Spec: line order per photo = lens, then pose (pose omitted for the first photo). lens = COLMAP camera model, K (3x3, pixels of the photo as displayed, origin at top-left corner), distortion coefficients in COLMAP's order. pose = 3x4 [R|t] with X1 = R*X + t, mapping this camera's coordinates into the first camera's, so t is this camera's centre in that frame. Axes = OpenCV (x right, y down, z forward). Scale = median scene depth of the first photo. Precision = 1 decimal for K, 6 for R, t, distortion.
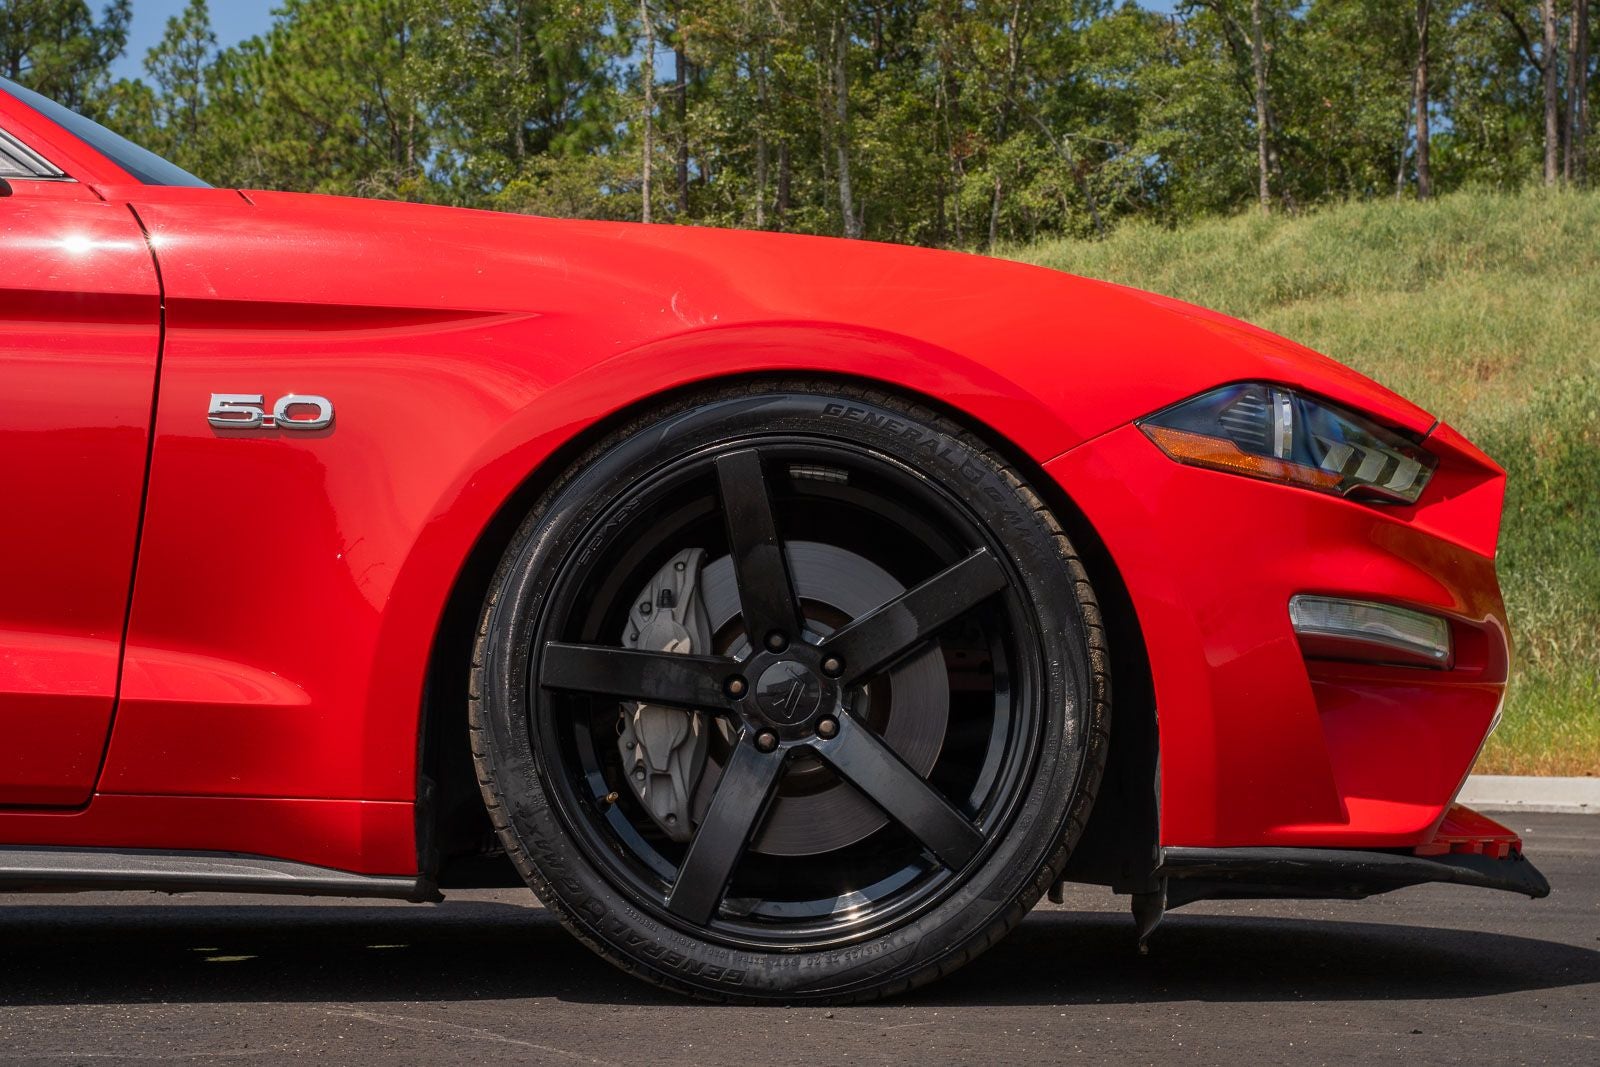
lens RADIAL K [[2202.1, 0, 800.0], [0, 2202.1, 533.5], [0, 0, 1]] dist [0.123351, 0.054898]
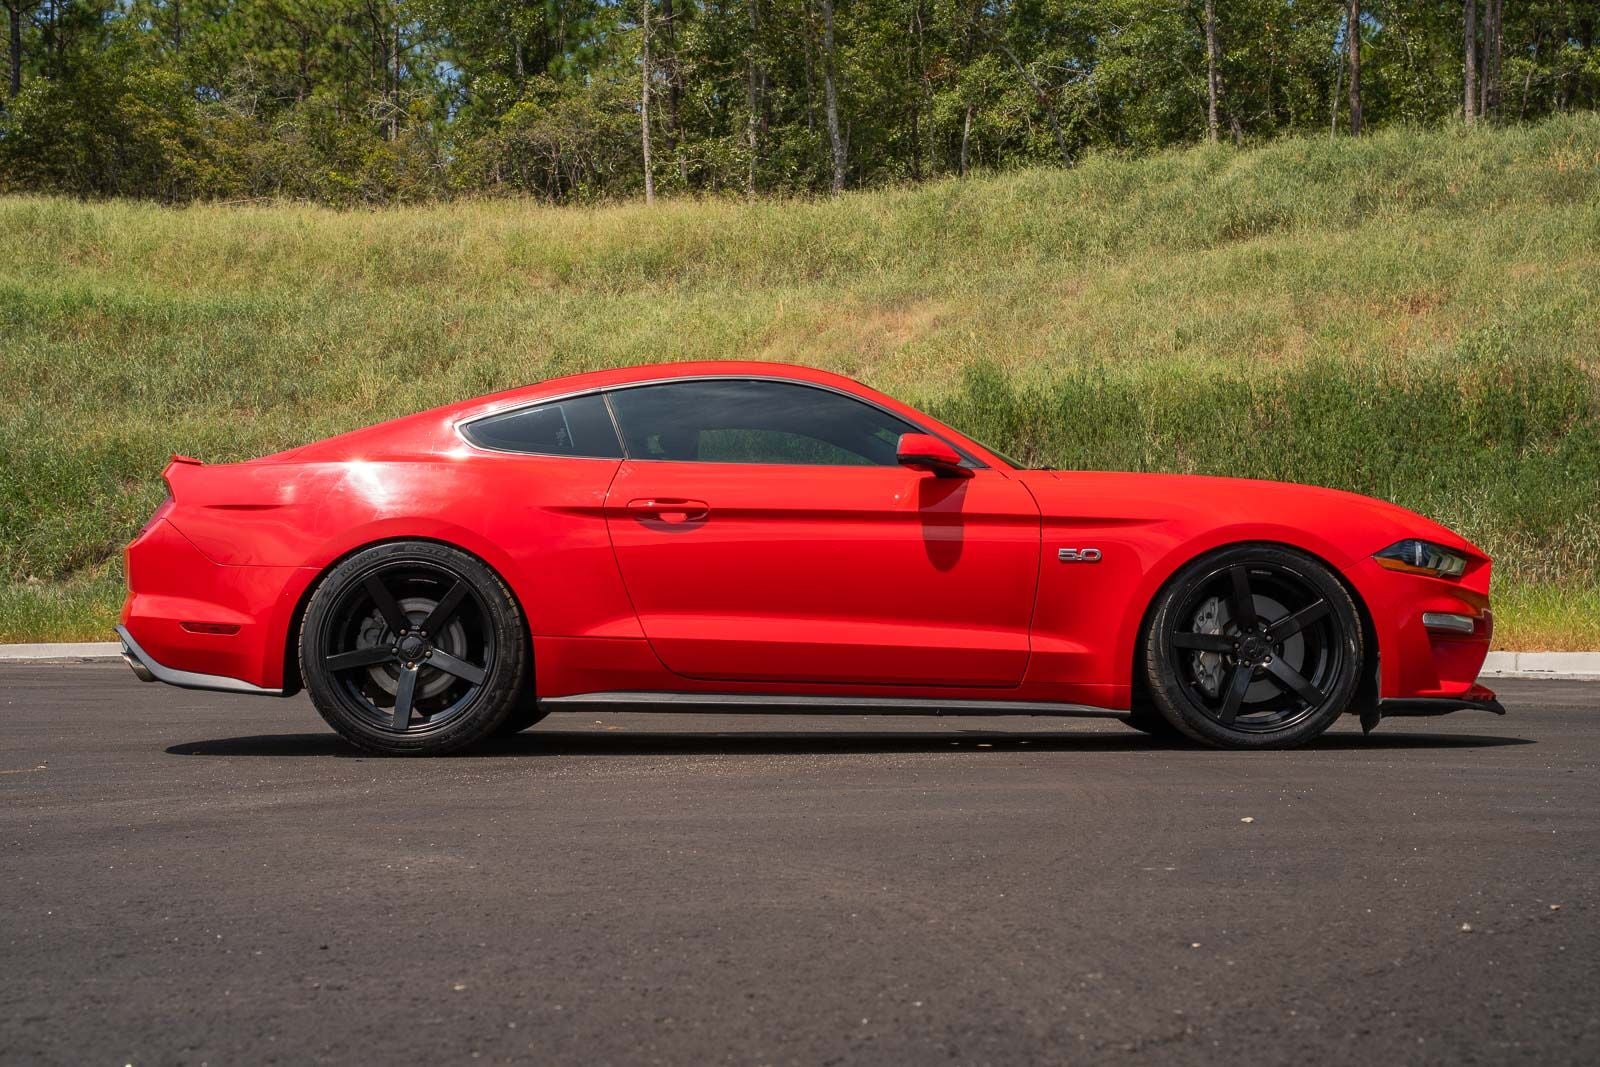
lens RADIAL K [[2202.1, 0, 800.0], [0, 2202.1, 533.5], [0, 0, 1]] dist [0.123351, 0.054898]
pose [[0.999260, -0.008070, 0.037620, -0.038588], [0.005843, 0.998245, 0.058934, -0.013821], [-0.038030, -0.058670, 0.997553, -0.103008]]
